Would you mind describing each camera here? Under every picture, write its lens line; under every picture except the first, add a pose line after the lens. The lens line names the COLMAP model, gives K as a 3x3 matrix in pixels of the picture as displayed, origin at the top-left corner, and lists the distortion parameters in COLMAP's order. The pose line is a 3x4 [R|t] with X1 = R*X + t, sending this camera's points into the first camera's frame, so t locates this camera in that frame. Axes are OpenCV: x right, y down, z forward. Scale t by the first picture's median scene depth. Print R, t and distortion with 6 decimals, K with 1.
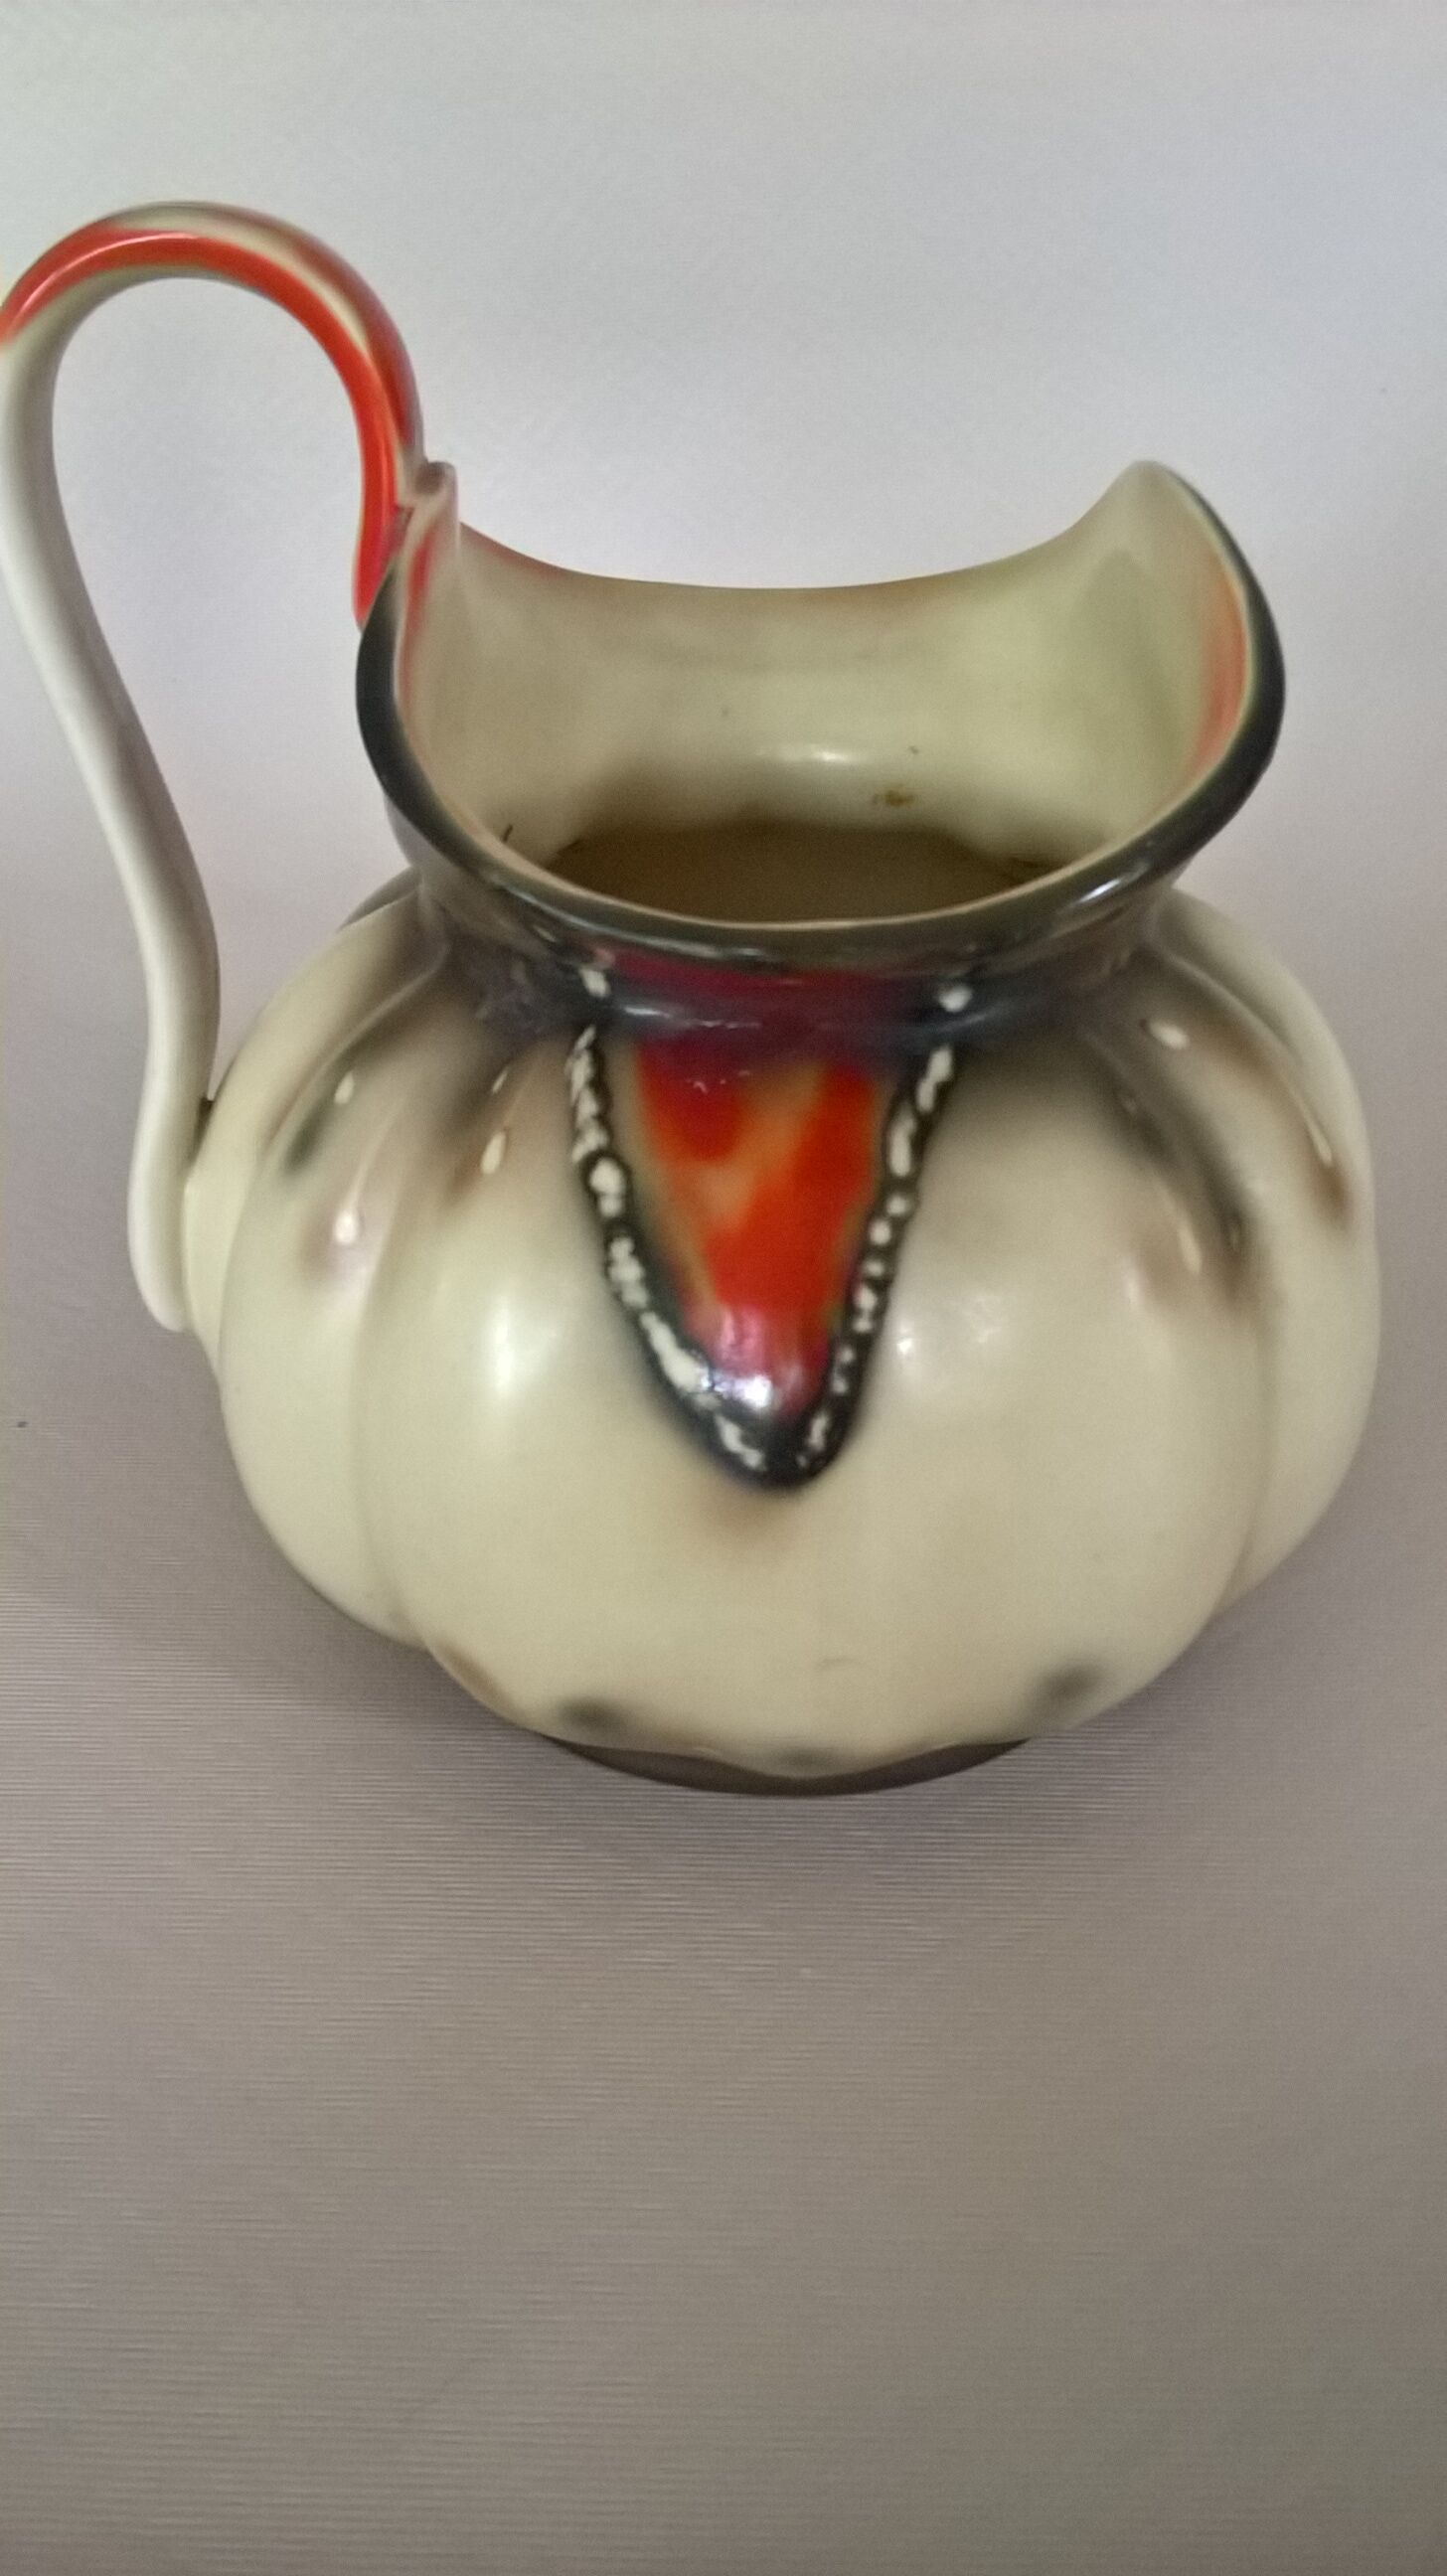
lens RADIAL K [[2194.5, 0, 661.1], [0, 2194.5, 1282.4], [0, 0, 1]] dist [0.001456, 0.001578]
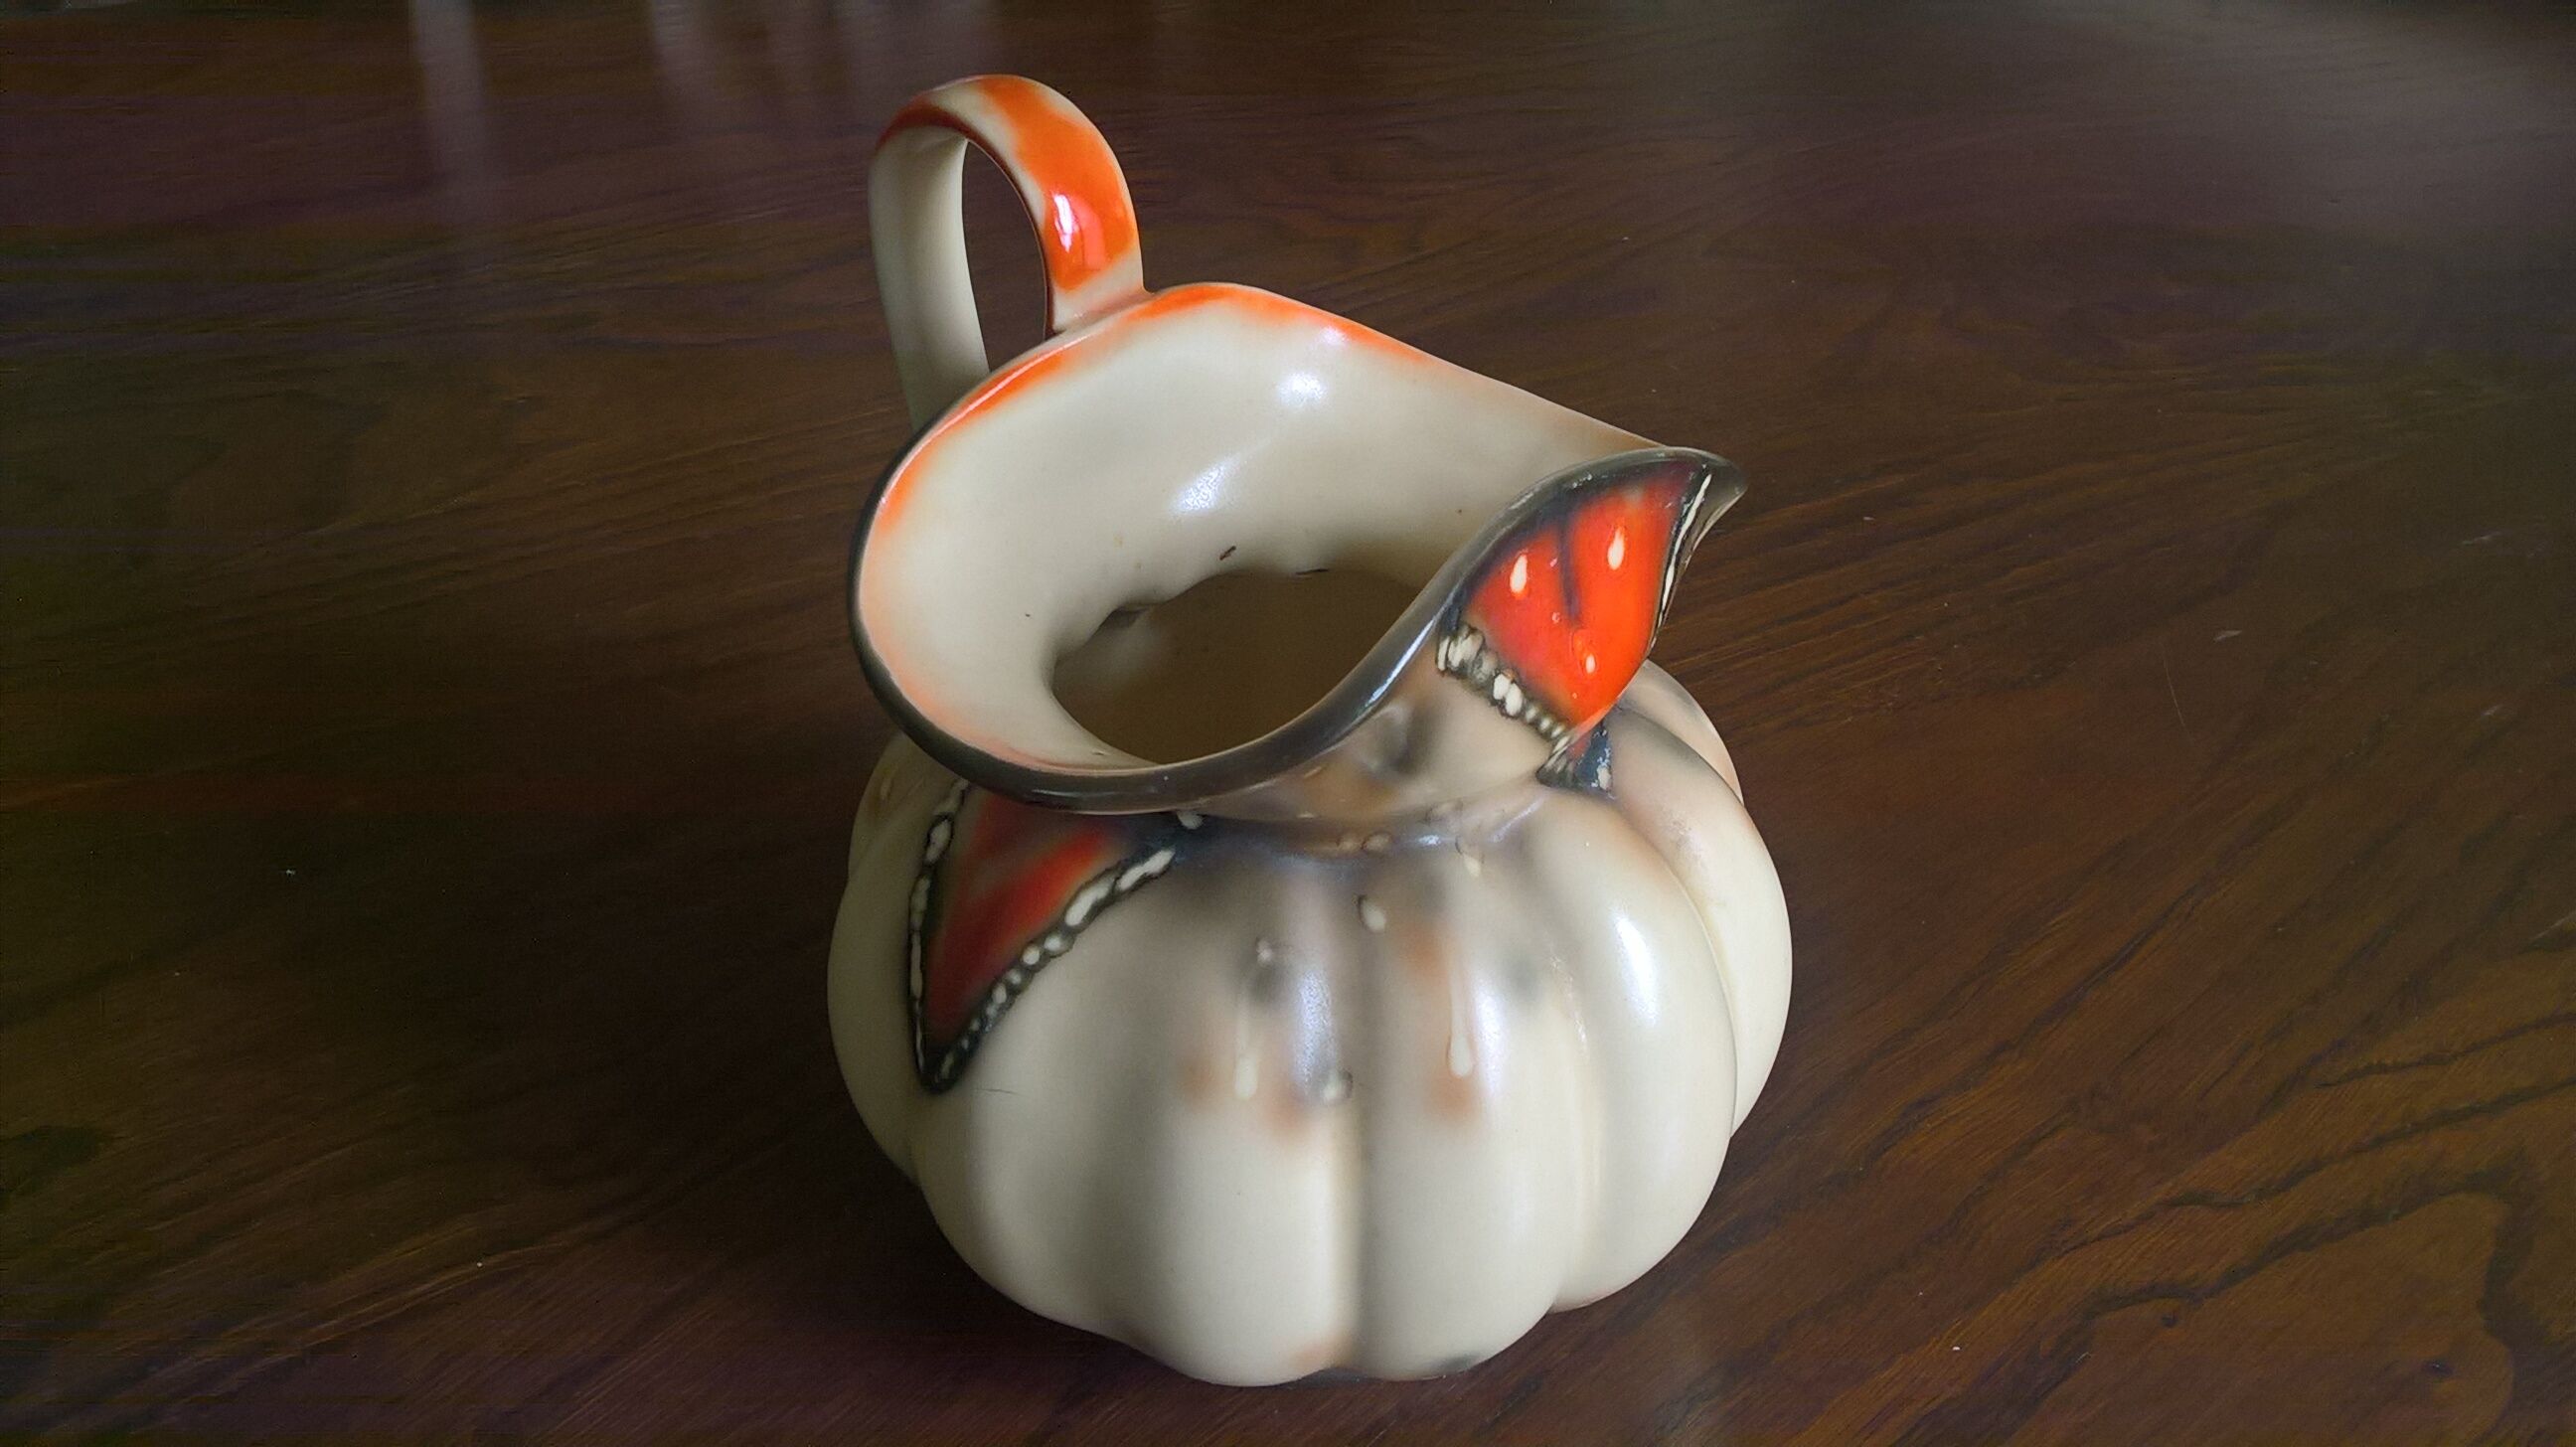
lens RADIAL K [[2282.0, 0, 1288.0], [0, 2282.0, 723.5], [0, 0, 1]] dist [-0.004332, -0.007541]
pose [[0.726261, 0.388483, -0.567121, 0.913517], [-0.348153, 0.919235, 0.183836, -0.446905], [0.592735, 0.063932, 0.802856, -0.044485]]
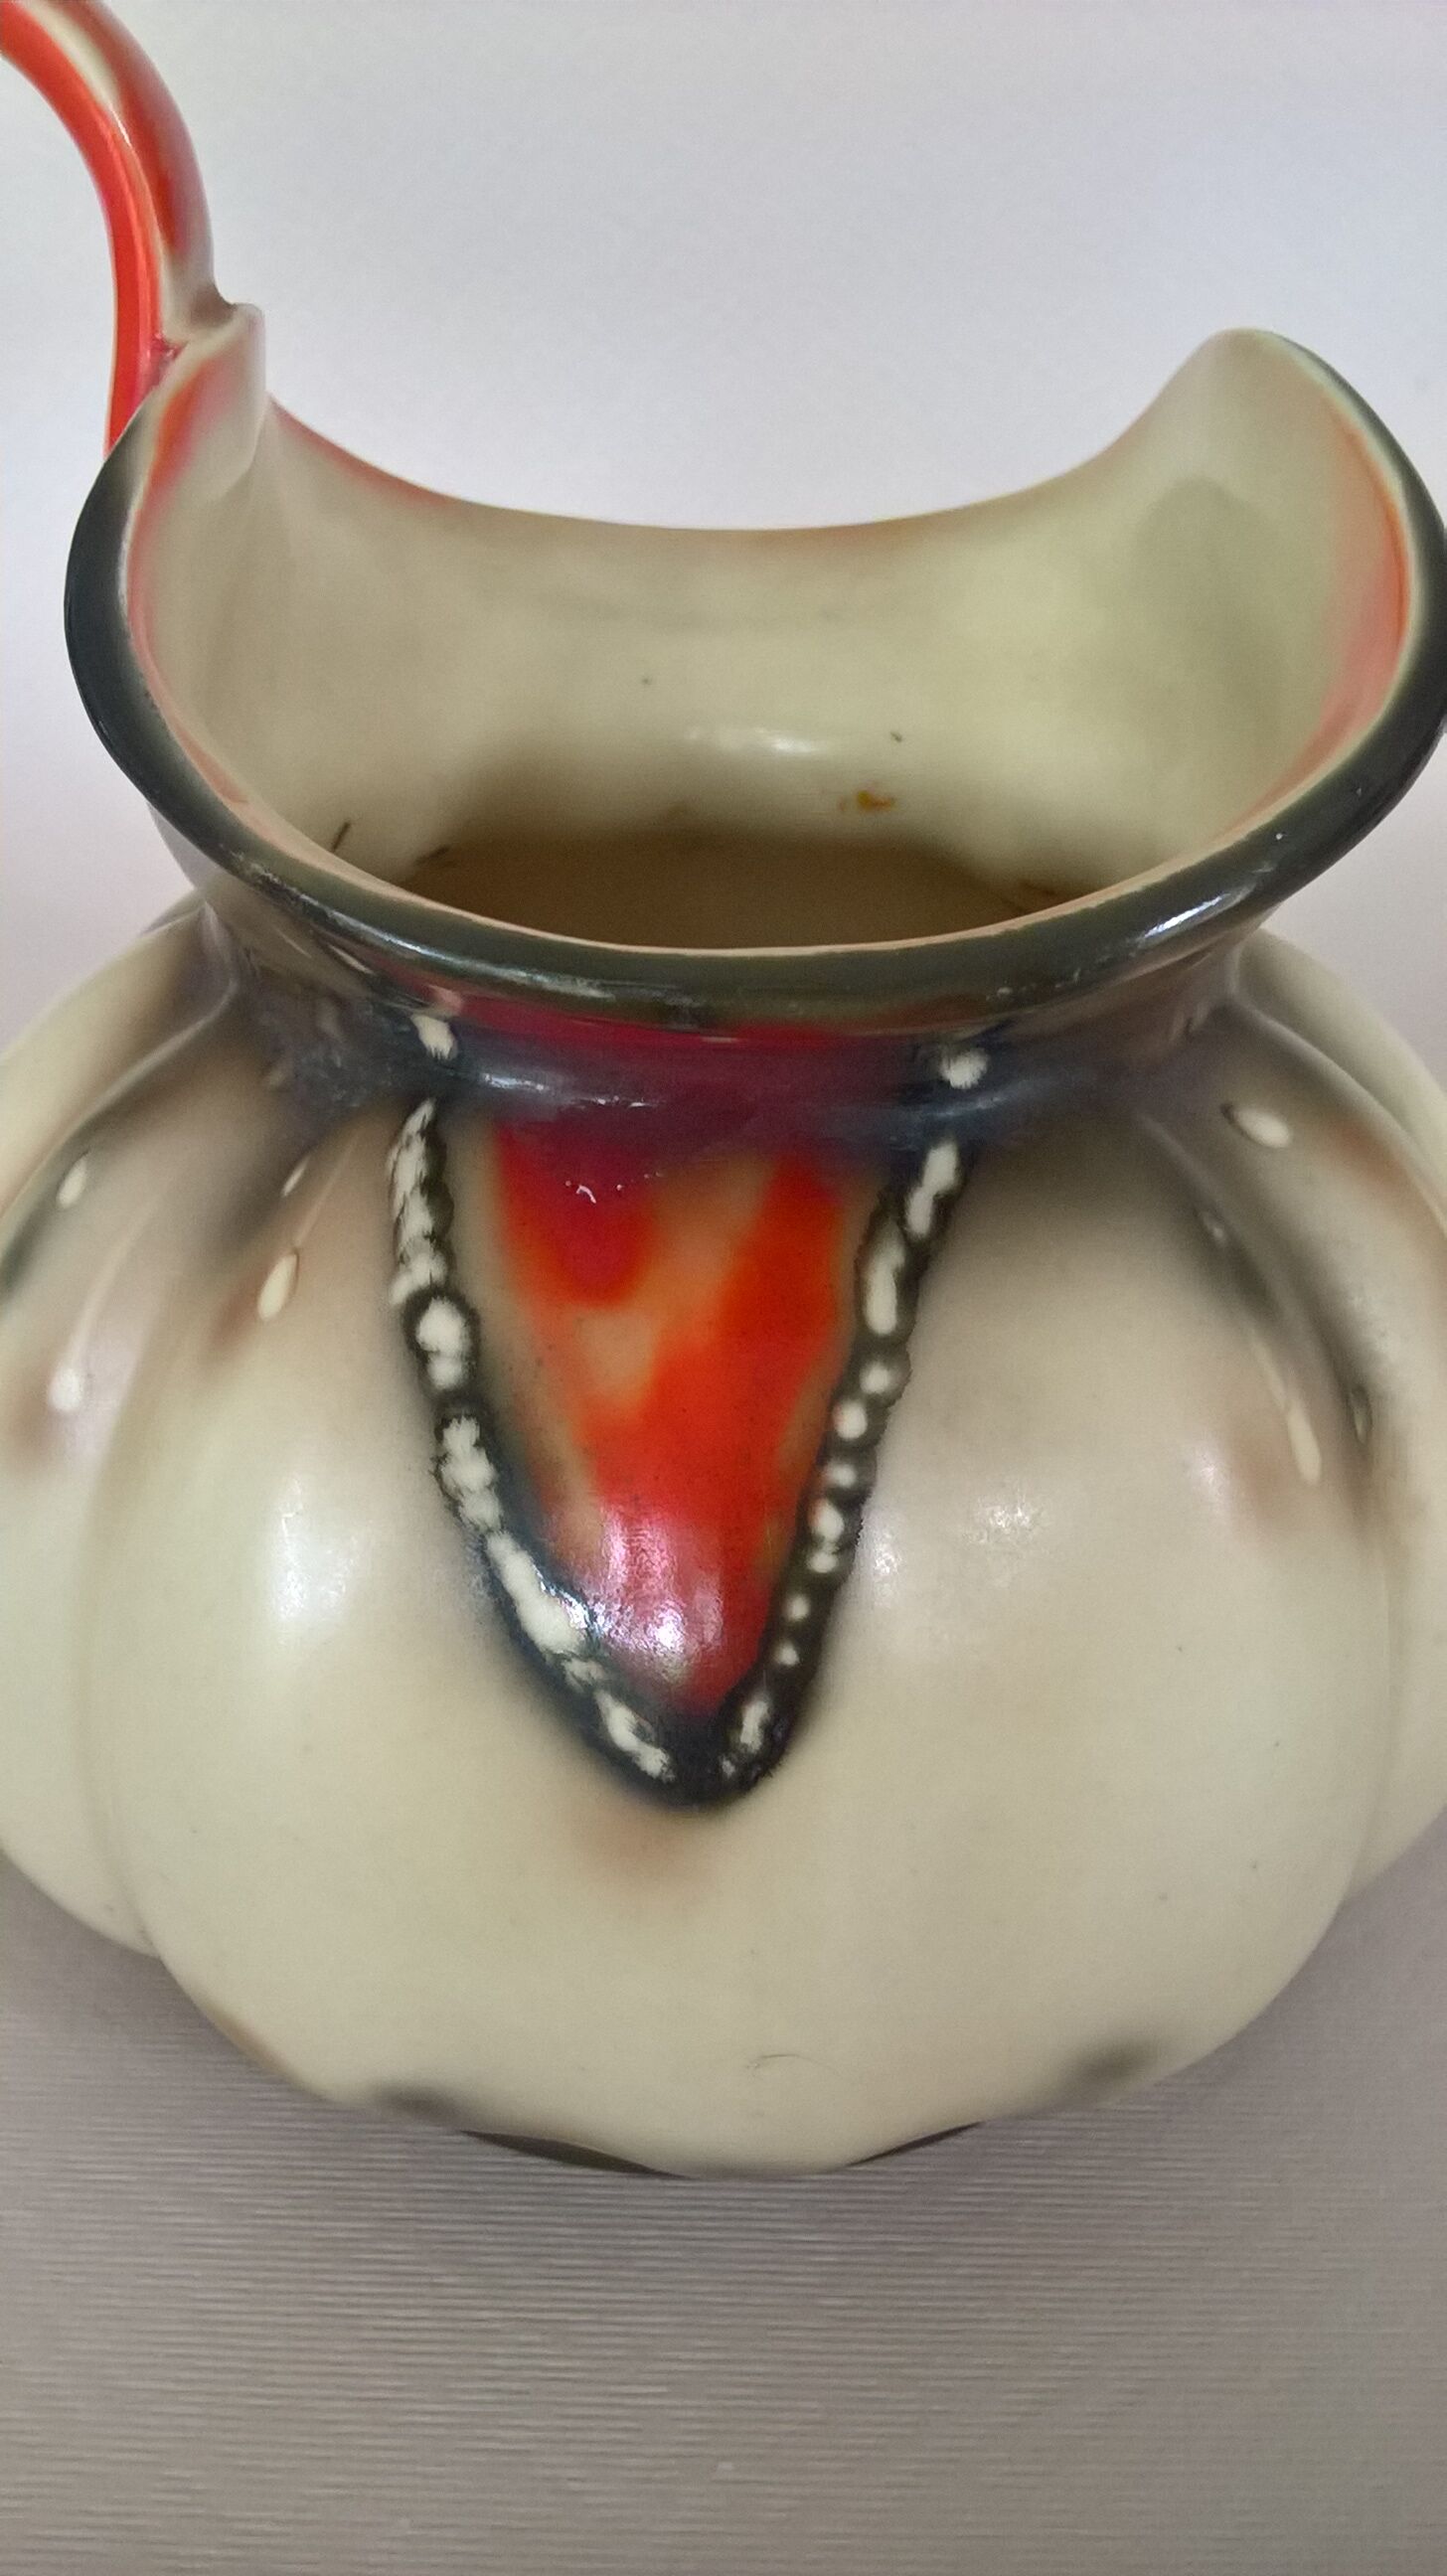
lens RADIAL K [[2282.0, 0, 668.3], [0, 2282.0, 1276.9], [0, 0, 1]] dist [-0.004332, -0.007541]
pose [[0.999445, 0.016280, 0.029062, 0.022913], [-0.015283, 0.999298, -0.034207, -0.039597], [-0.029598, 0.033744, 0.998992, 0.297816]]
